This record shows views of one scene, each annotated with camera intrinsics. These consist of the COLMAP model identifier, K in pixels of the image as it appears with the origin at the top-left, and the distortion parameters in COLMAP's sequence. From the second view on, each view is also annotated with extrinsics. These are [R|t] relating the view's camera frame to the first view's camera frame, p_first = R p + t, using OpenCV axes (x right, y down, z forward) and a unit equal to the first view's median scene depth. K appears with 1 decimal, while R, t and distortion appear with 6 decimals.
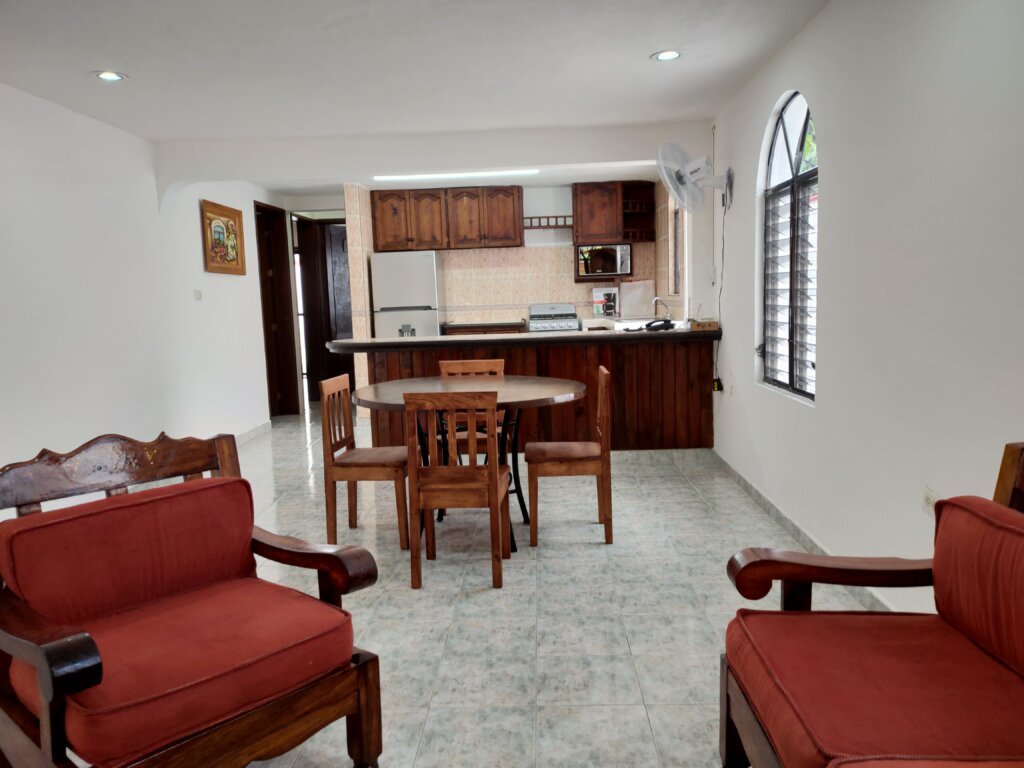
lens RADIAL K [[789.1, 0, 512.0], [0, 789.1, 384.0], [0, 0, 1]] dist [0.083177, -0.000200]
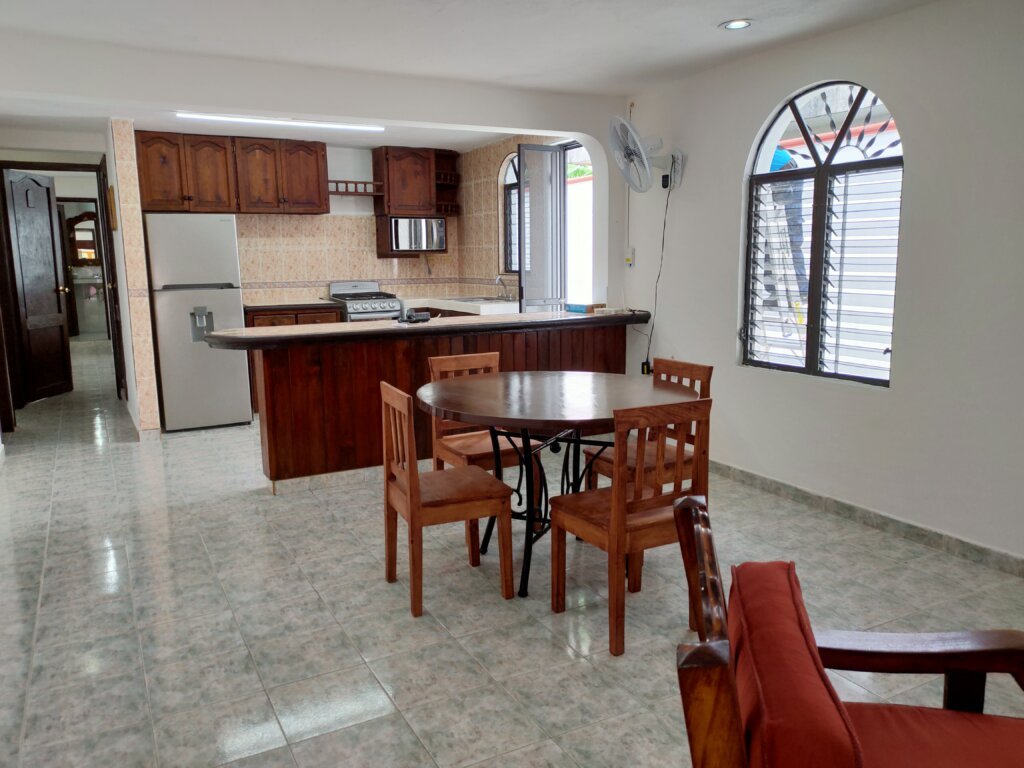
lens RADIAL K [[776.9, 0, 512.0], [0, 776.9, 384.0], [0, 0, 1]] dist [0.028868, -0.008890]
pose [[0.862686, -0.059354, 0.502246, -0.251520], [0.041336, 0.998042, 0.046944, -0.021098], [-0.504049, -0.019737, 0.863450, 0.163574]]
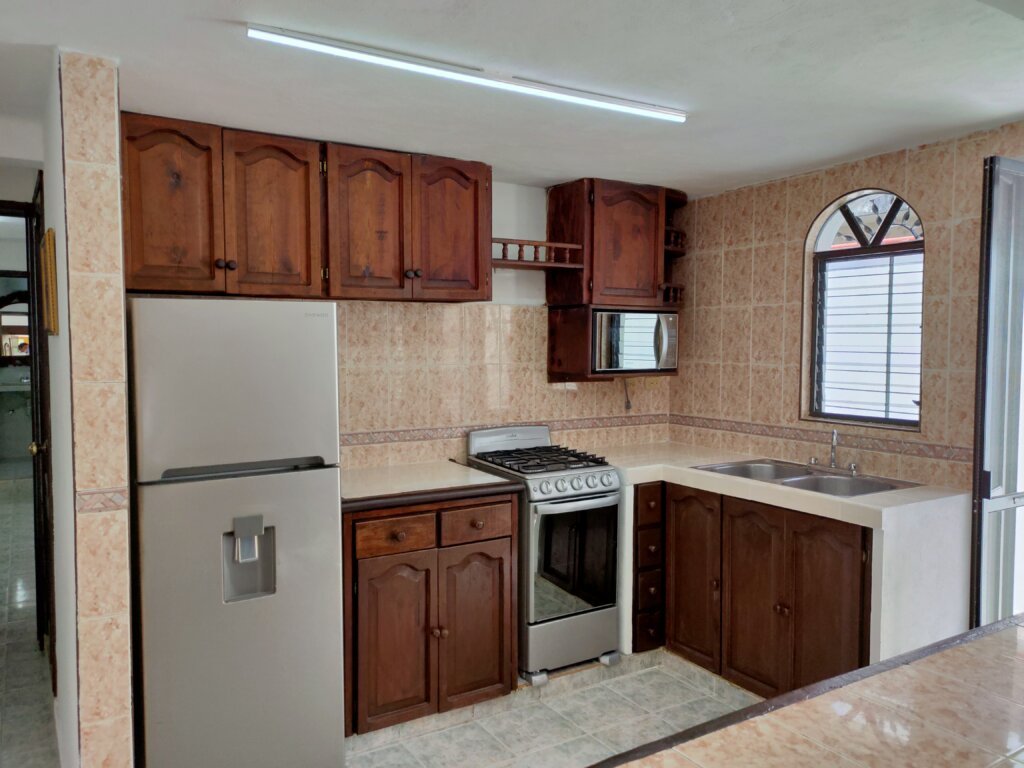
lens RADIAL K [[776.9, 0, 512.0], [0, 776.9, 384.0], [0, 0, 1]] dist [0.028868, -0.008890]
pose [[0.830075, 0.003559, 0.557640, -0.216551], [0.034420, 0.997746, -0.057604, -0.104012], [-0.556588, 0.067010, 0.828082, 0.640484]]
